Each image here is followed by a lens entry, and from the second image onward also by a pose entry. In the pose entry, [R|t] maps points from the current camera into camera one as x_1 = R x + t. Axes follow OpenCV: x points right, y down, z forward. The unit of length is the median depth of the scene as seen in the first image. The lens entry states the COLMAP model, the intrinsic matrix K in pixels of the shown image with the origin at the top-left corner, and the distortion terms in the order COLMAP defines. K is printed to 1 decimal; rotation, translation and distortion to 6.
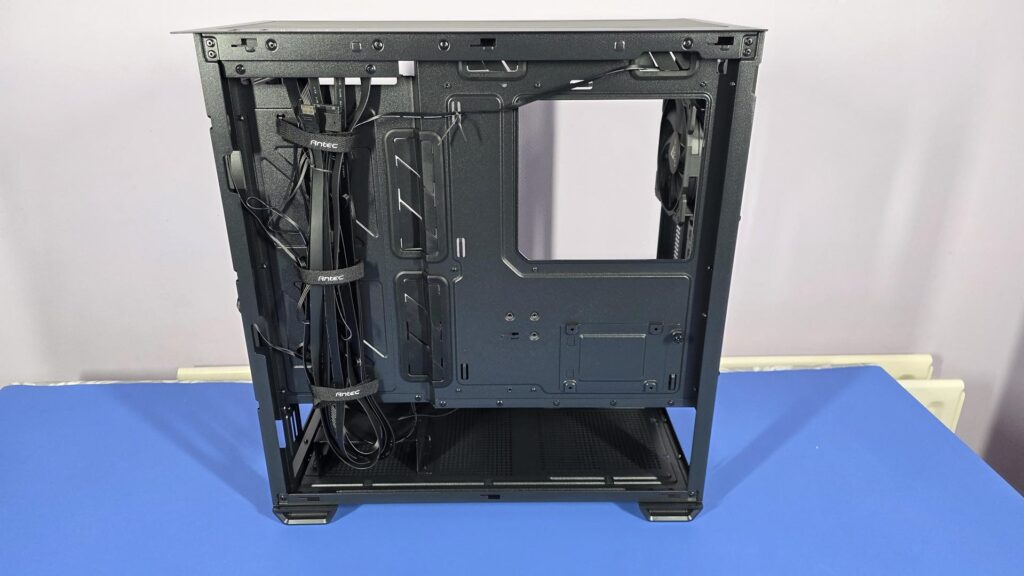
lens RADIAL K [[701.0, 0, 505.9], [0, 701.0, 293.7], [0, 0, 1]] dist [0.144699, -0.278089]
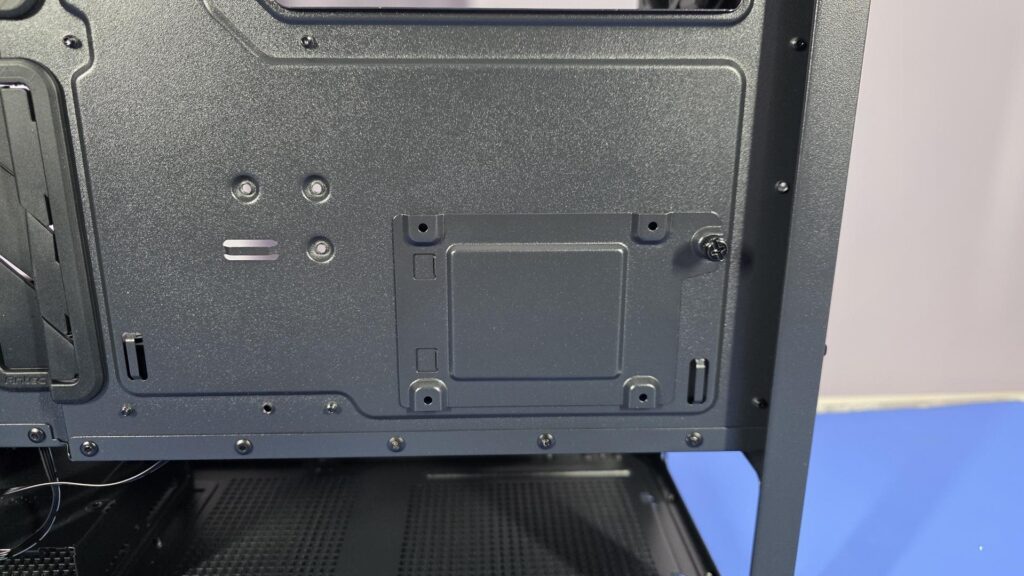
lens RADIAL K [[704.6, 0, 506.7], [0, 704.6, 282.4], [0, 0, 1]] dist [0.032935, -0.039865]
pose [[0.999657, 0.001204, 0.026149, 0.131894], [0.002505, 0.989957, -0.141344, 0.134068], [-0.026056, 0.141361, 0.989615, 0.665191]]
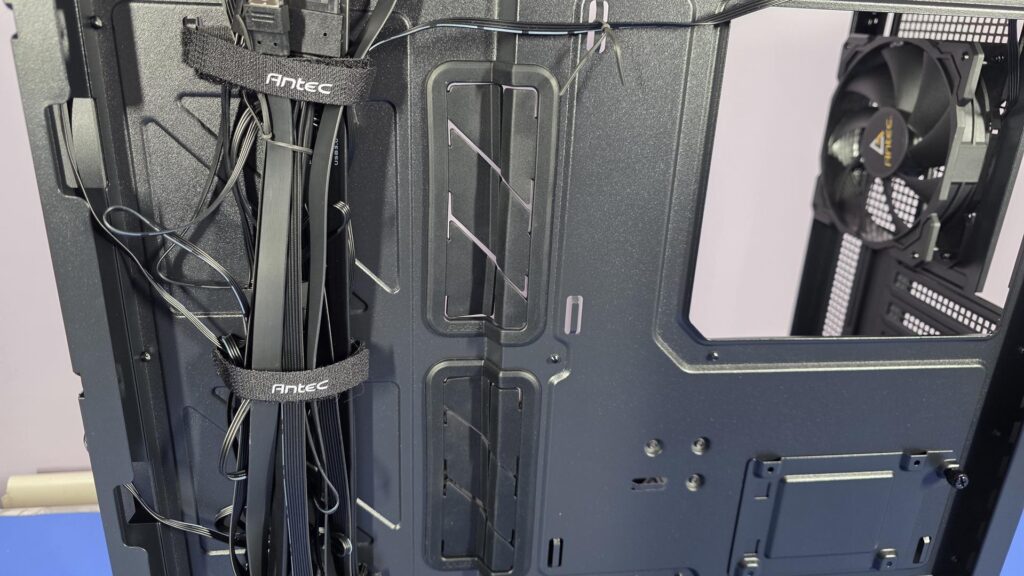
lens RADIAL K [[704.6, 0, 506.7], [0, 704.6, 282.4], [0, 0, 1]] dist [0.032935, -0.039865]
pose [[0.991458, -0.000391, 0.130423, -0.170525], [0.006277, 0.998980, -0.044724, -0.065798], [-0.130273, 0.045160, 0.990449, 0.517392]]
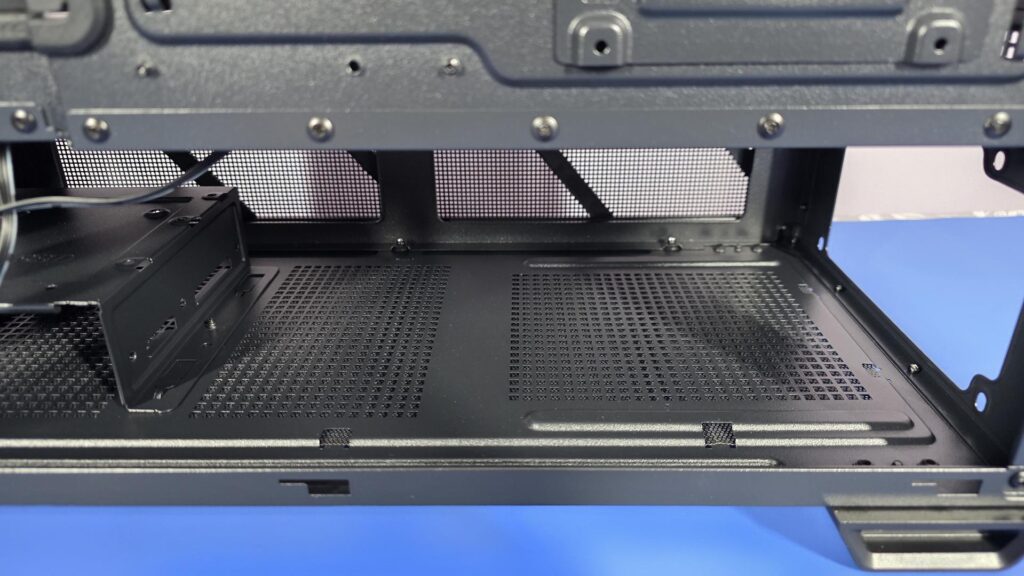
lens RADIAL K [[716.3, 0, 532.9], [0, 716.3, 252.2], [0, 0, 1]] dist [0.007198, 0.003792]
pose [[0.999946, 0.009104, -0.005075, 0.075934], [-0.009103, 0.999959, 0.000203, 0.217244], [0.005077, -0.000157, 0.999987, 0.807460]]
